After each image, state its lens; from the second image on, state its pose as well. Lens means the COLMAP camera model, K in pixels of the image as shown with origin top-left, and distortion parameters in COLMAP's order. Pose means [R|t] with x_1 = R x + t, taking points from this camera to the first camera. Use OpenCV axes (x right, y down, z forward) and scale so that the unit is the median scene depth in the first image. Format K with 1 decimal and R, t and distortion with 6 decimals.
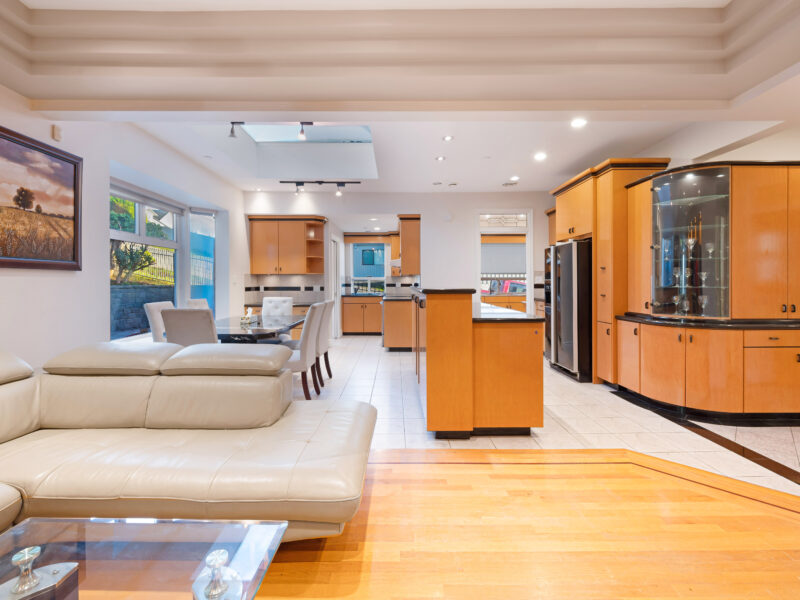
lens RADIAL K [[358.3, 0, 398.5], [0, 358.3, 288.8], [0, 0, 1]] dist [-0.000909, -0.000170]
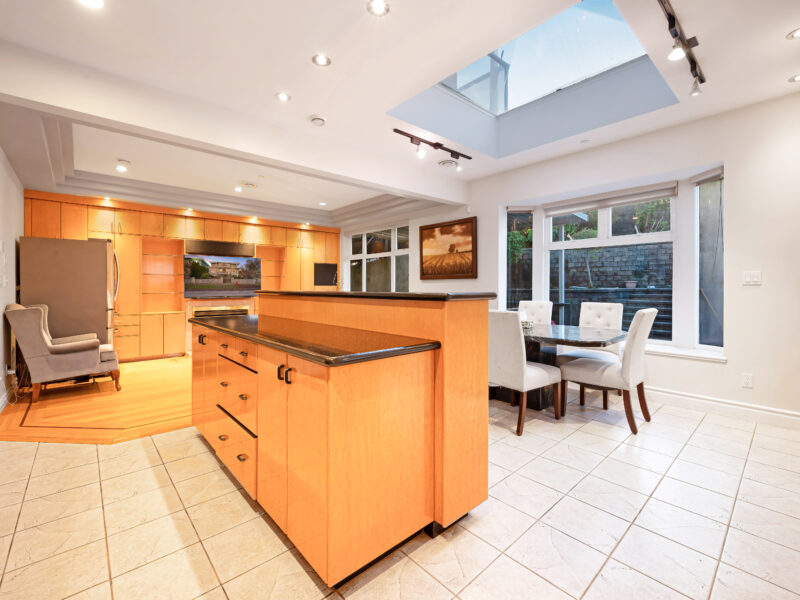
lens RADIAL K [[358.3, 0, 398.5], [0, 358.3, 288.8], [0, 0, 1]] dist [-0.000909, -0.000170]
pose [[-0.745364, 0.004403, -0.666644, 0.686649], [-0.004448, 0.999923, 0.011577, -0.016203], [0.666643, 0.011595, -0.745287, 2.286300]]
